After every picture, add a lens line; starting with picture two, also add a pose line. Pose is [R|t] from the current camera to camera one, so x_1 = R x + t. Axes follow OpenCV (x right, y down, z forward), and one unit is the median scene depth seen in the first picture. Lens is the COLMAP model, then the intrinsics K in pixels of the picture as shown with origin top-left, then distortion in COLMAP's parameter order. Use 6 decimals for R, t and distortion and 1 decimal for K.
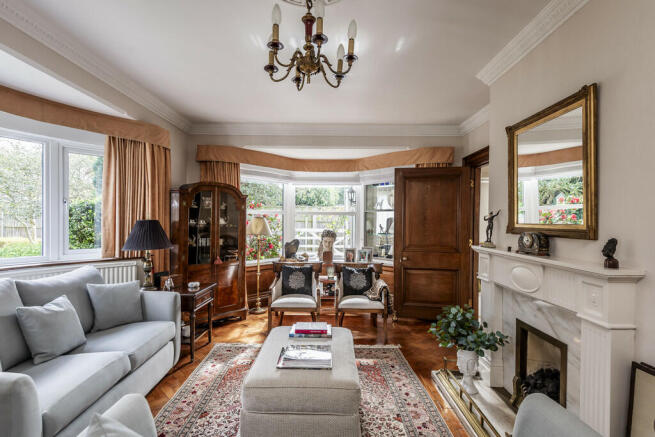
lens RADIAL K [[323.9, 0, 330.1], [0, 323.9, 222.9], [0, 0, 1]] dist [0.010142, -0.002069]
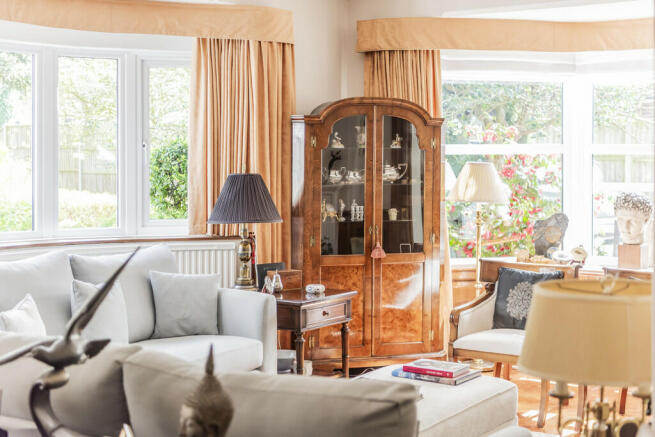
lens RADIAL K [[1008.9, 0, 345.9], [0, 1008.9, 170.3], [0, 0, 1]] dist [0.068766, 0.000000]
pose [[0.835085, 0.003818, -0.550108, 0.547147], [0.004208, 0.999902, 0.013328, -0.035910], [0.550105, -0.013445, 0.834987, -0.399682]]
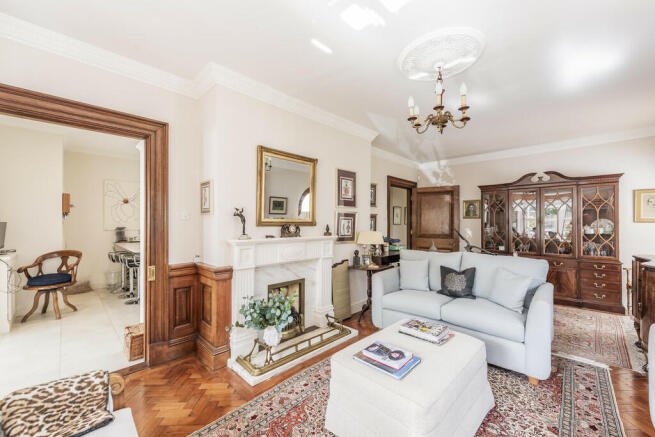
lens RADIAL K [[266.5, 0, 329.9], [0, 266.5, 224.4], [0, 0, 1]] dist [-0.003295, -0.000116]
pose [[-0.728633, -0.015834, 0.684721, -0.268451], [-0.005526, 0.999836, 0.017241, 0.004200], [-0.684882, 0.008778, -0.728601, 1.080685]]
